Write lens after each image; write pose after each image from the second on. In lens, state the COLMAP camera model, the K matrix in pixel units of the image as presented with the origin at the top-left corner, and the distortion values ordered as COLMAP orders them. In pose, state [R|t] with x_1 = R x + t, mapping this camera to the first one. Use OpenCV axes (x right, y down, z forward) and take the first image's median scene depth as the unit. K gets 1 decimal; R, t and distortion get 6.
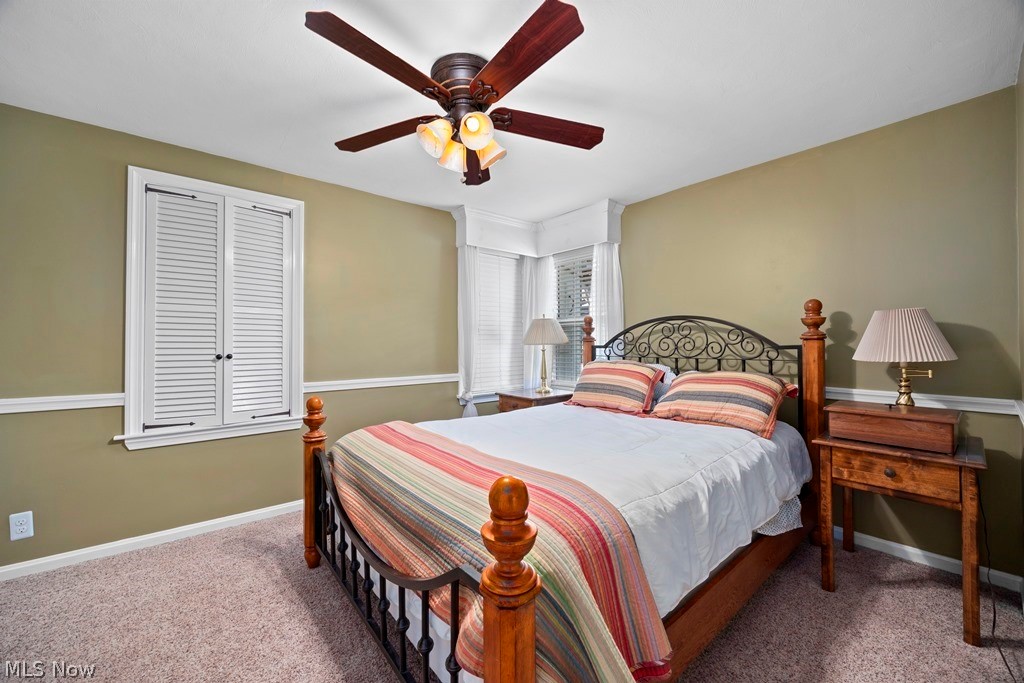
lens RADIAL K [[400.0, 0, 514.4], [0, 400.0, 340.6], [0, 0, 1]] dist [0.000222, 0.000007]
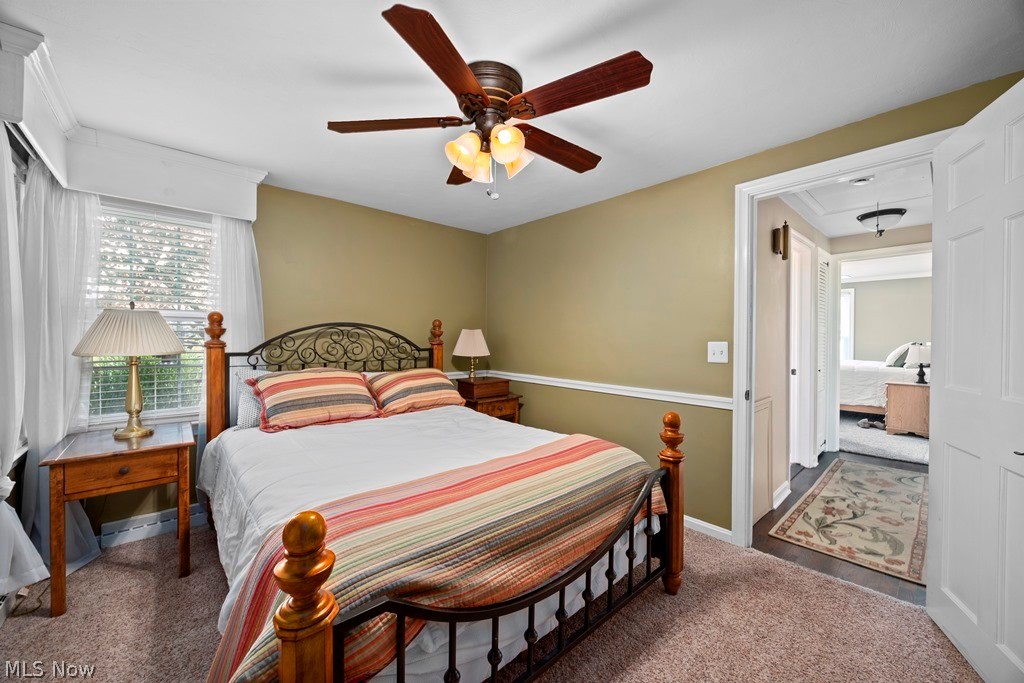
lens RADIAL K [[400.0, 0, 514.9], [0, 400.0, 339.4], [0, 0, 1]] dist [0.000222, 0.000007]
pose [[-0.060395, -0.004850, 0.998163, -0.699692], [-0.012586, 0.999912, 0.004097, -0.027131], [-0.998095, -0.012315, -0.060451, 0.627835]]
